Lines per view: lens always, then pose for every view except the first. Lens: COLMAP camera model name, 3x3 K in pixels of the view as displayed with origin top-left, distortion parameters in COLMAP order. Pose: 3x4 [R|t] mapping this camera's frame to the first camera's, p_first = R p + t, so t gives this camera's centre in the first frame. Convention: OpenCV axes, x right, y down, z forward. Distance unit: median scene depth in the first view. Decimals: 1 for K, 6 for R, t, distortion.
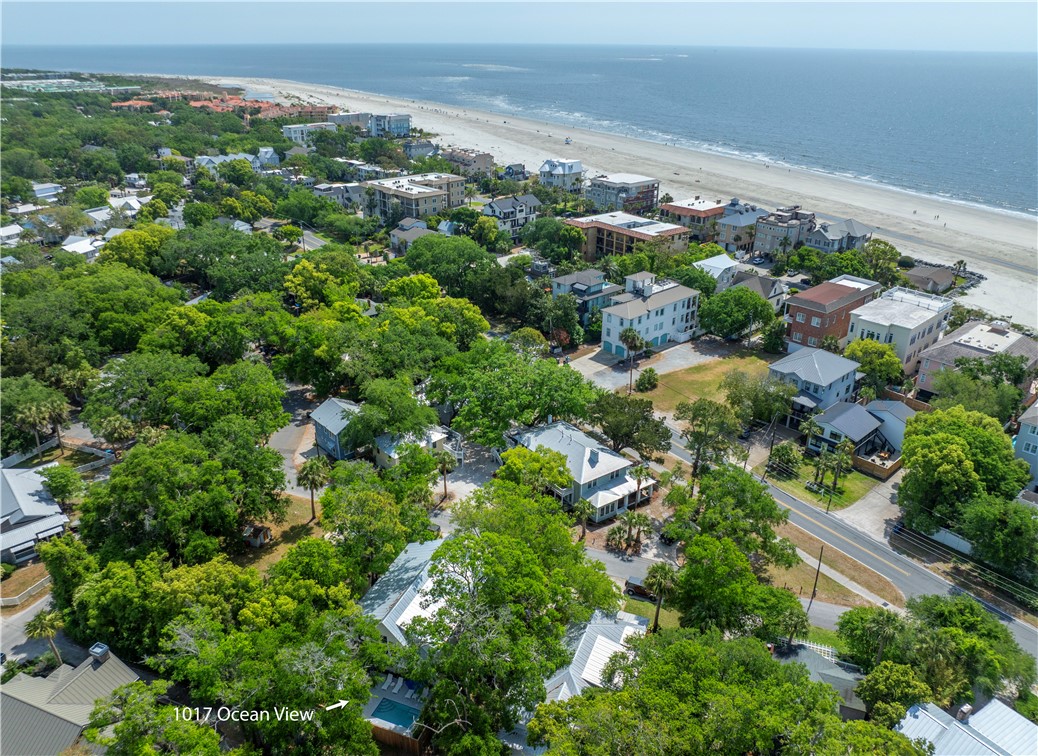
lens RADIAL K [[740.0, 0, 519.0], [0, 740.0, 378.0], [0, 0, 1]] dist [-0.032698, -0.005583]
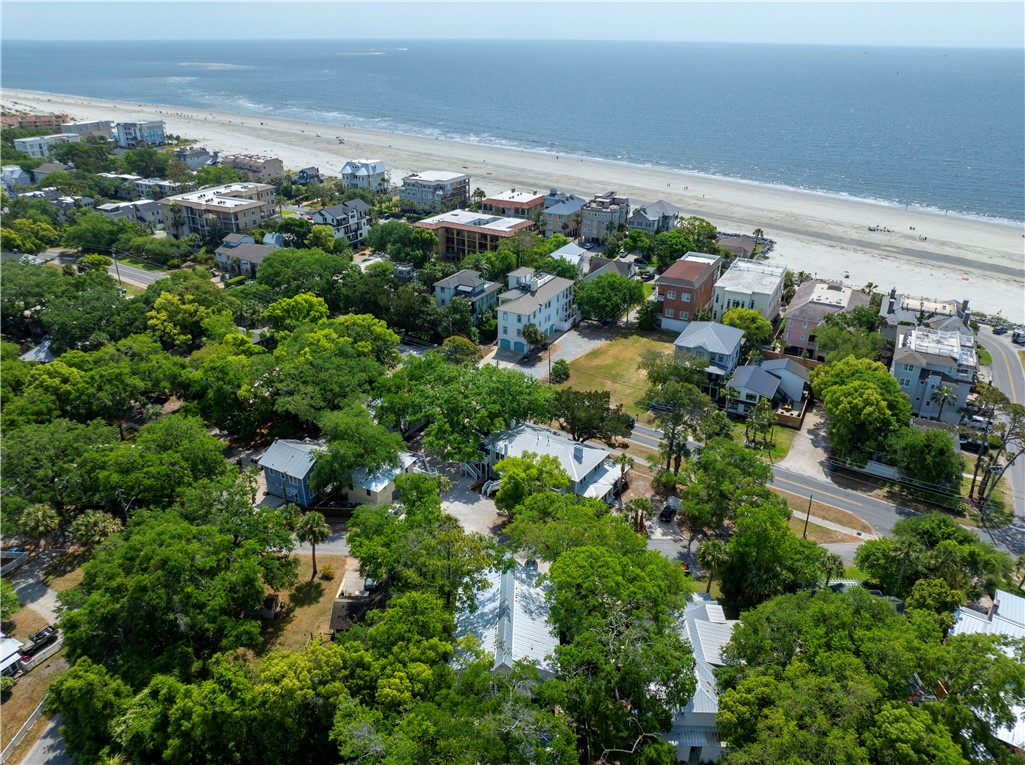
lens RADIAL K [[724.7, 0, 512.5], [0, 724.7, 382.5], [0, 0, 1]] dist [-0.033568, 0.000382]
pose [[0.940735, -0.147081, 0.305590, -0.164177], [0.140820, 0.989120, 0.042561, -0.027547], [-0.308525, 0.002995, 0.951212, 0.039236]]
